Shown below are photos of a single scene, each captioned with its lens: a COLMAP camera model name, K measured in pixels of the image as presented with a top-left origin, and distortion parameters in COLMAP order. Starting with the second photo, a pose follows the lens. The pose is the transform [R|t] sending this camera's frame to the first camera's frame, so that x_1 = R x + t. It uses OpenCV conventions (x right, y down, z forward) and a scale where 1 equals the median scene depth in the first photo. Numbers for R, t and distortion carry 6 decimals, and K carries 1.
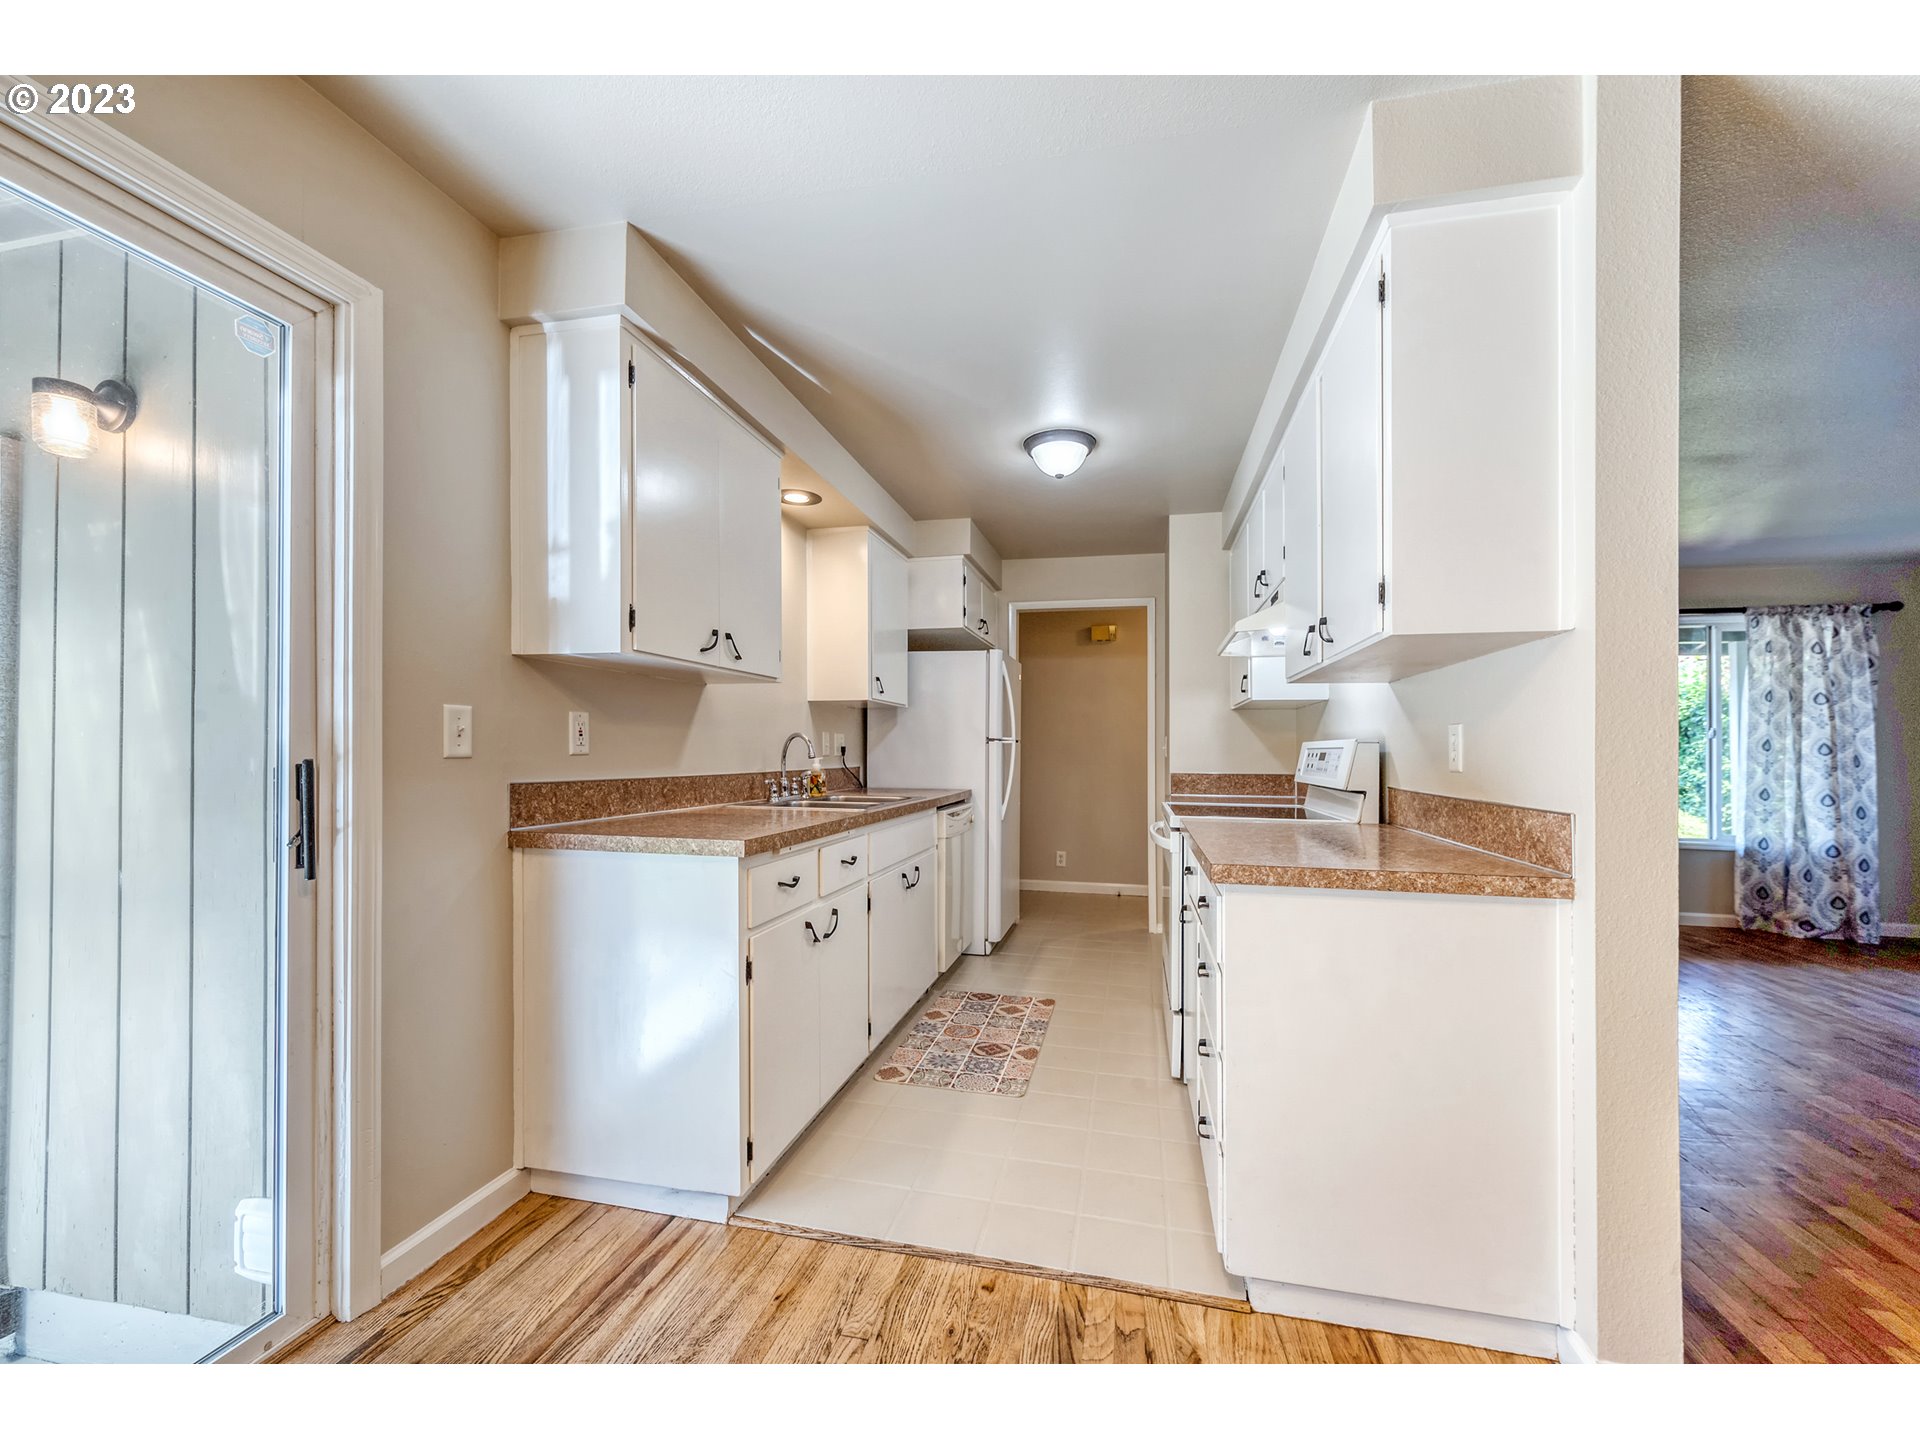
lens RADIAL K [[763.9, 0, 931.9], [0, 763.9, 746.8], [0, 0, 1]] dist [-0.011760, -0.001292]
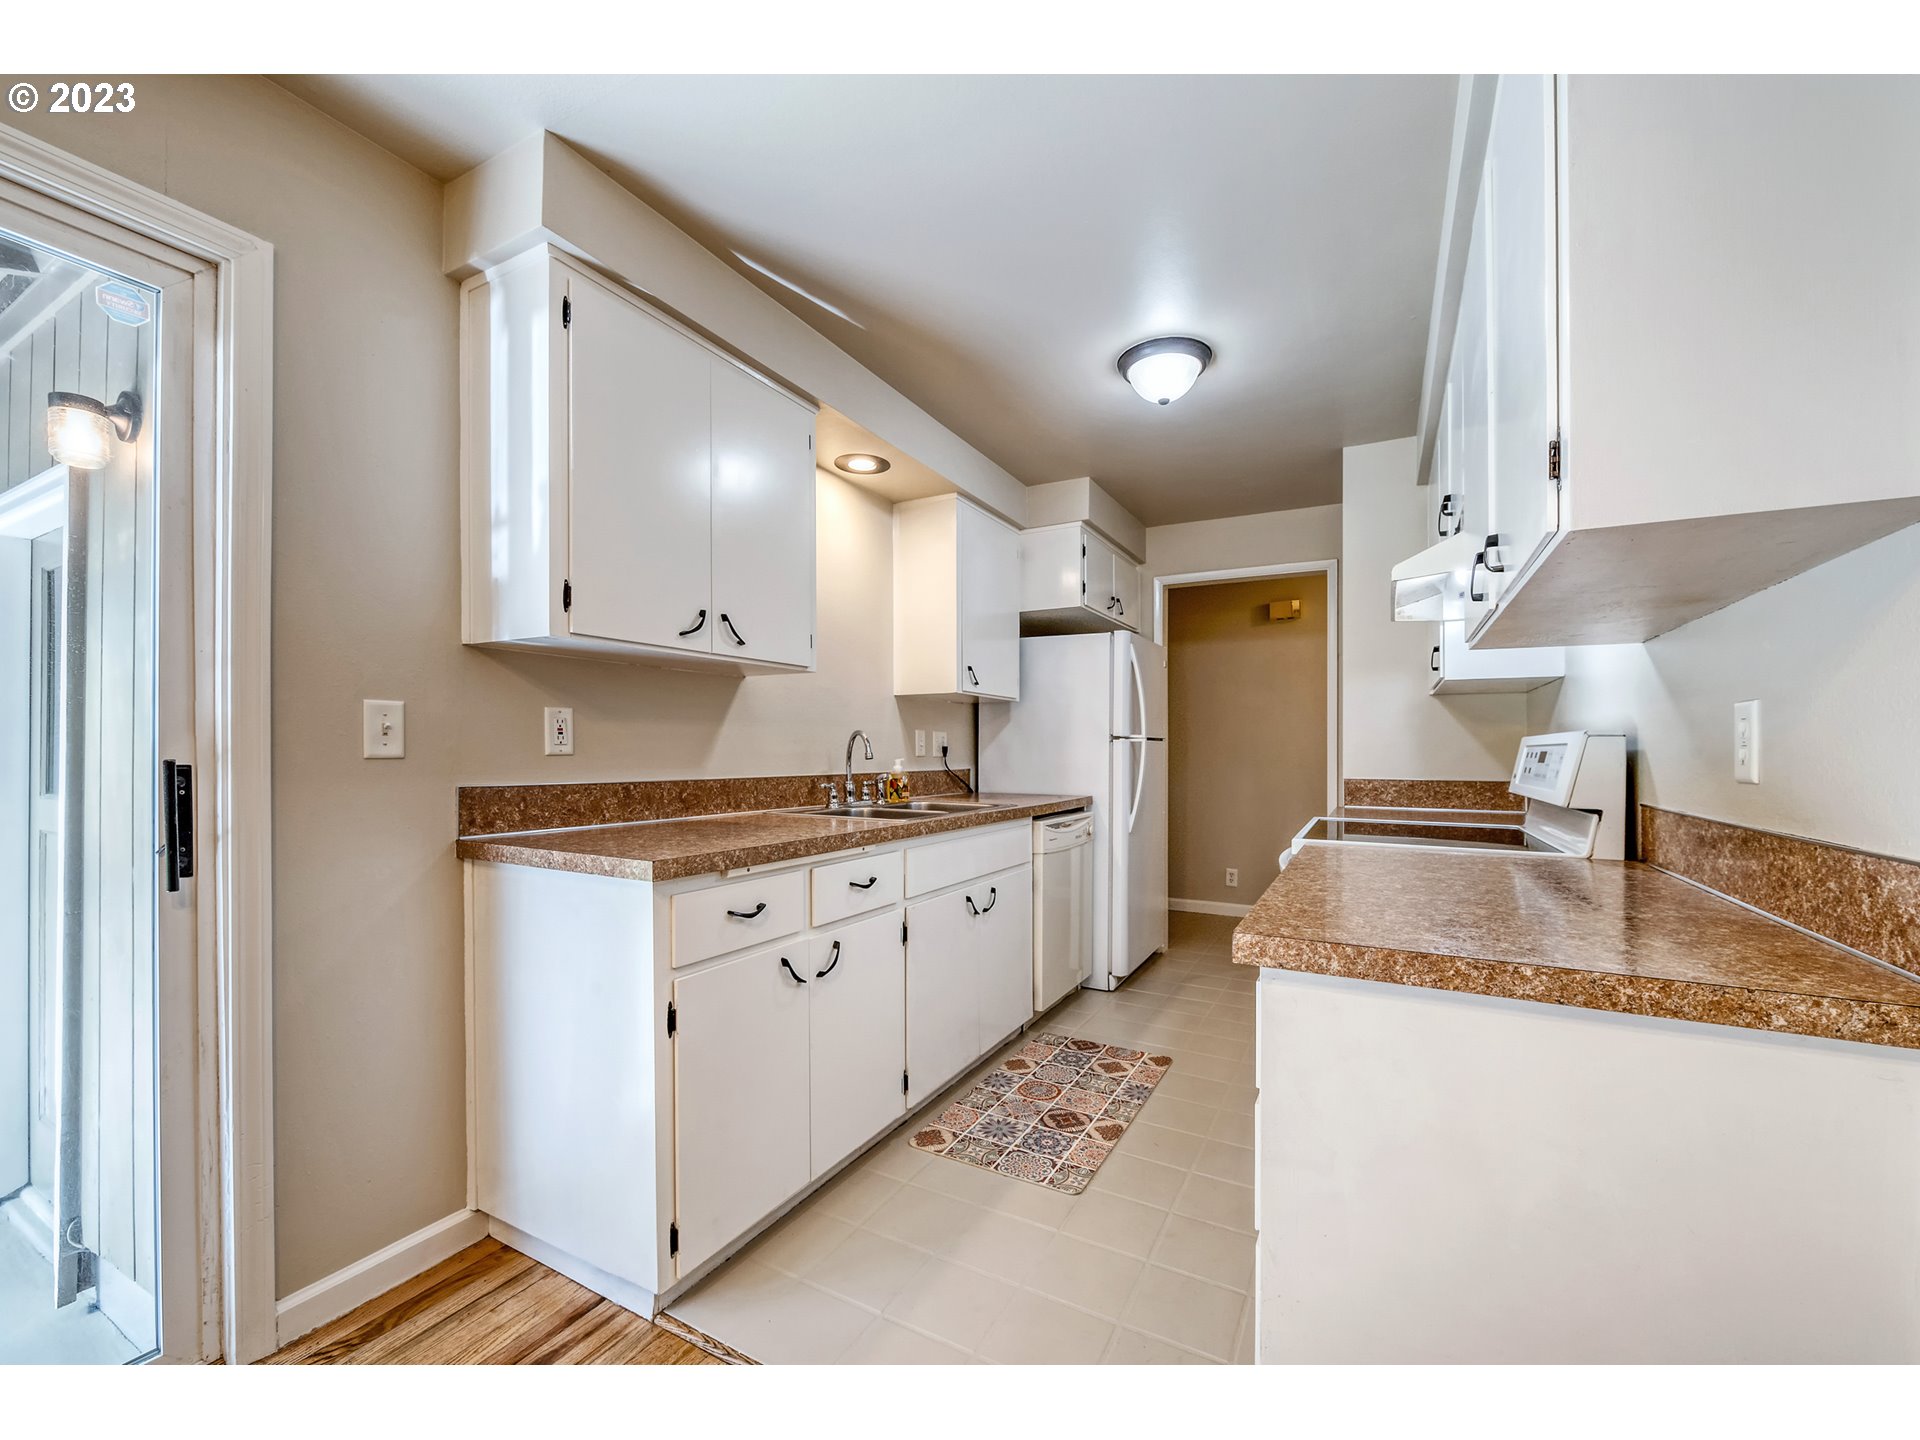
lens RADIAL K [[763.9, 0, 947.9], [0, 763.9, 756.5], [0, 0, 1]] dist [-0.011760, -0.001292]
pose [[0.965498, -0.000516, -0.260412, 0.224633], [0.003317, 0.999941, 0.010317, 0.004184], [0.260391, -0.010825, 0.965443, 0.257142]]
